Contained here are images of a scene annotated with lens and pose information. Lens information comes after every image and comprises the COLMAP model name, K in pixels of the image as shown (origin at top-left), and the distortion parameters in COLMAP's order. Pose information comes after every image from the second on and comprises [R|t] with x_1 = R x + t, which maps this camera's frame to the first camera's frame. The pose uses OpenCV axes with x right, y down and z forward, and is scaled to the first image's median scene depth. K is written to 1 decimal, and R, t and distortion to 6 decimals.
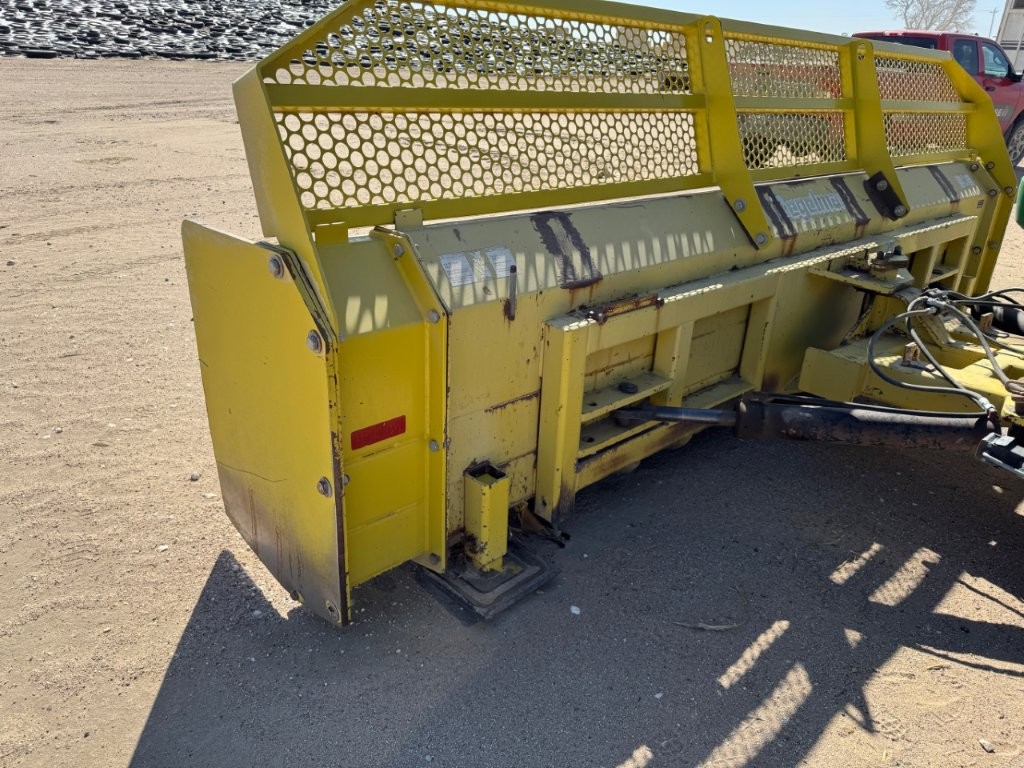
lens RADIAL K [[719.6, 0, 512.0], [0, 719.6, 384.0], [0, 0, 1]] dist [0.036643, -0.032917]
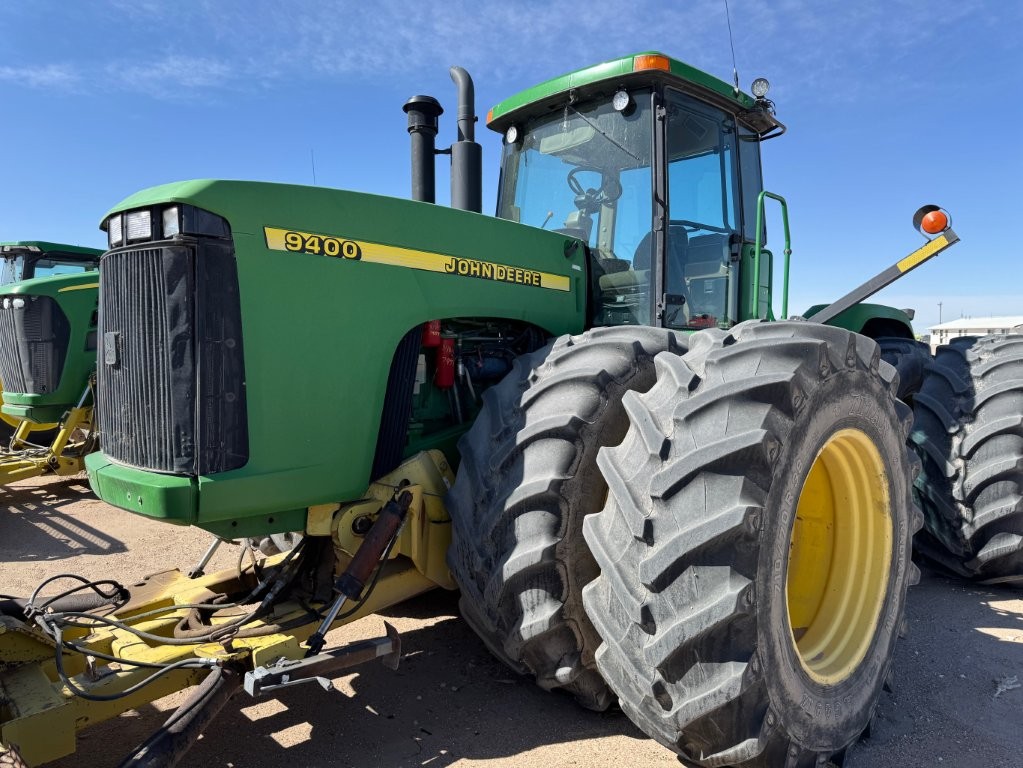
lens RADIAL K [[718.9, 0, 511.5], [0, 718.9, 384.0], [0, 0, 1]] dist [0.036643, -0.032917]
pose [[-0.082823, -0.102397, 0.991290, -0.547253], [0.405812, 0.905035, 0.127393, -0.350810], [-0.910196, 0.412828, -0.033404, 0.425126]]
